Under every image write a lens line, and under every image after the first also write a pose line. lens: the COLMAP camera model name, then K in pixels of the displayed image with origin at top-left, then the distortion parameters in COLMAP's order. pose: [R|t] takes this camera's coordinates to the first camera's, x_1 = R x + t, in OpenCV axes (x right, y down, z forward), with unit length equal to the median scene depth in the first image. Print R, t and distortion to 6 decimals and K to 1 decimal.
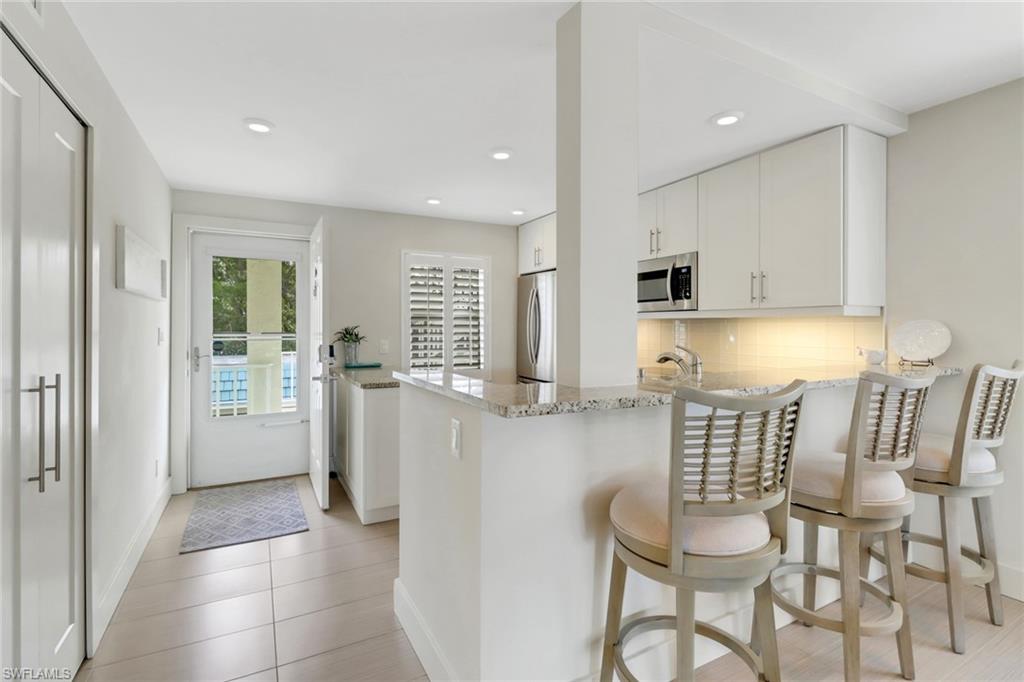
lens RADIAL K [[485.3, 0, 512.6], [0, 485.3, 332.9], [0, 0, 1]] dist [0.000910, -0.000417]
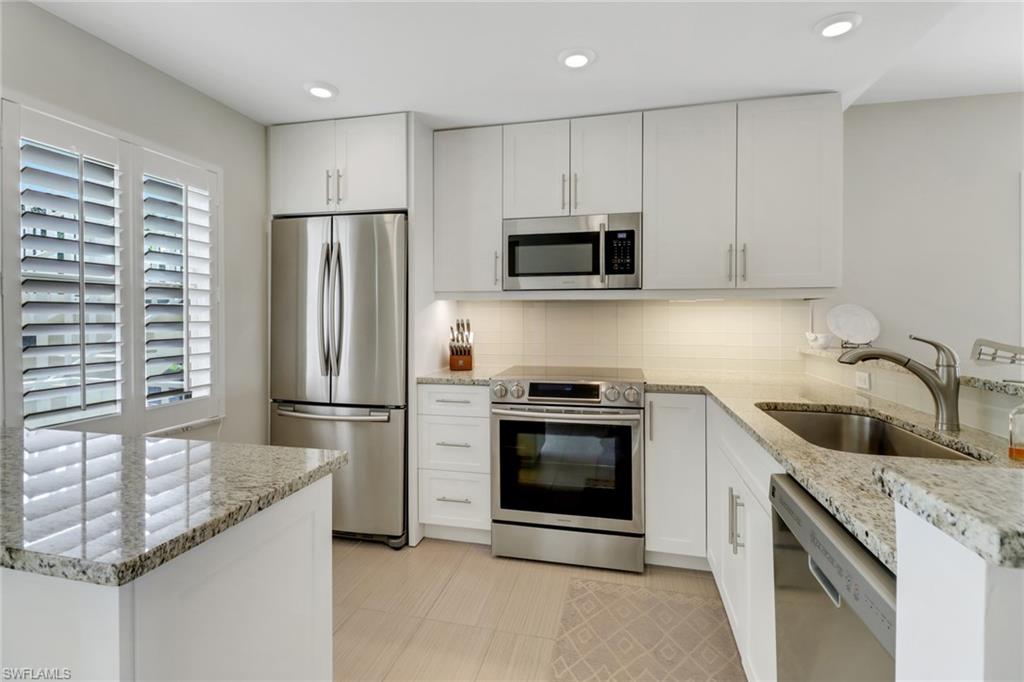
lens RADIAL K [[485.3, 0, 517.1], [0, 485.3, 322.3], [0, 0, 1]] dist [0.000910, -0.000417]
pose [[0.653500, -0.005965, 0.756903, -0.263810], [0.009540, 0.999954, -0.000356, 0.003243], [-0.756866, 0.007453, 0.653527, 0.525409]]
